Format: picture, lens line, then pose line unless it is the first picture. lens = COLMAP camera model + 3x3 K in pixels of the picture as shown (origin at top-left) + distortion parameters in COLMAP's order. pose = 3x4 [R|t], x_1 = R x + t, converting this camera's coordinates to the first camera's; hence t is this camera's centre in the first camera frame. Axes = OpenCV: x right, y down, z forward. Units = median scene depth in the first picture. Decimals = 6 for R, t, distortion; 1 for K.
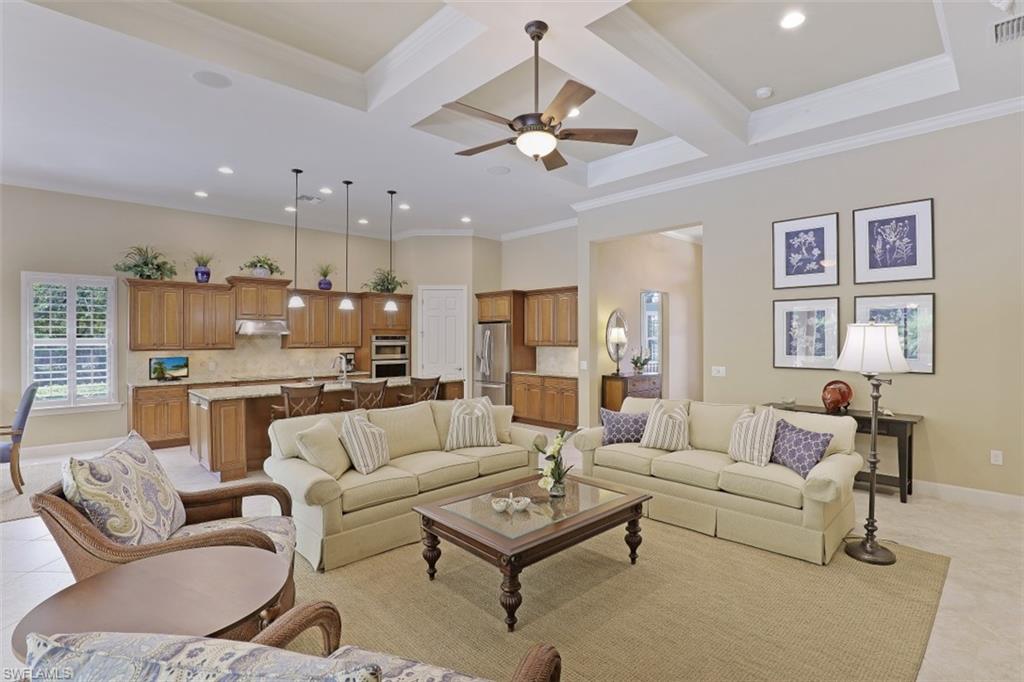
lens RADIAL K [[493.8, 0, 539.6], [0, 493.8, 338.8], [0, 0, 1]] dist [-0.030152, 0.004162]
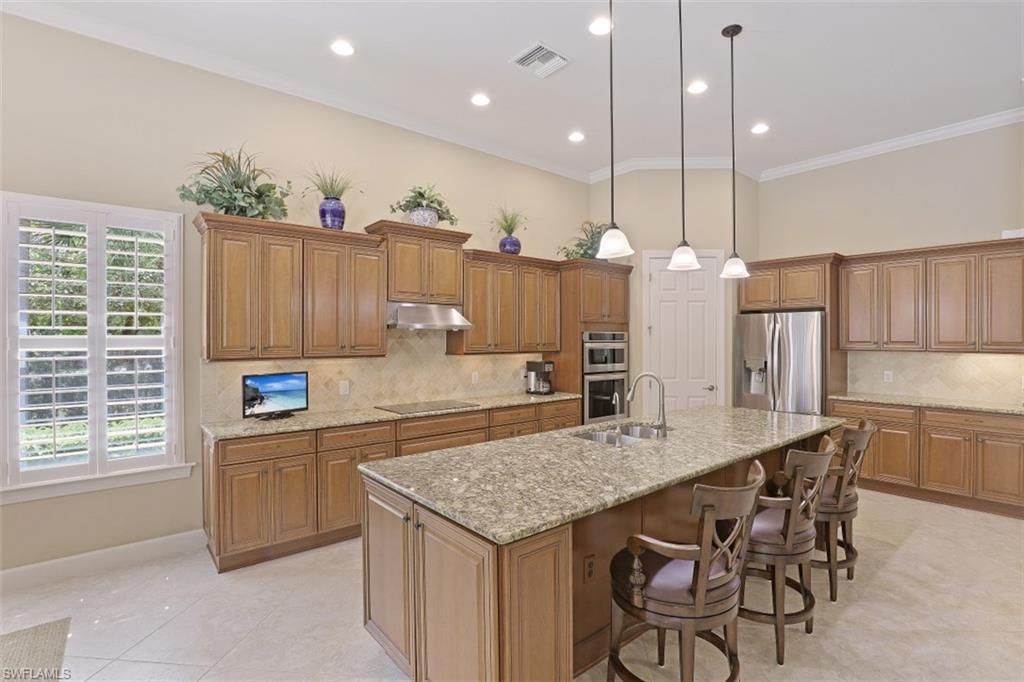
lens RADIAL K [[493.8, 0, 513.5], [0, 493.8, 339.7], [0, 0, 1]] dist [-0.030152, 0.004162]
pose [[0.995265, 0.001703, -0.097184, -0.441865], [-0.001641, 0.999998, 0.000723, 0.002272], [0.097185, -0.000560, 0.995266, 0.485327]]
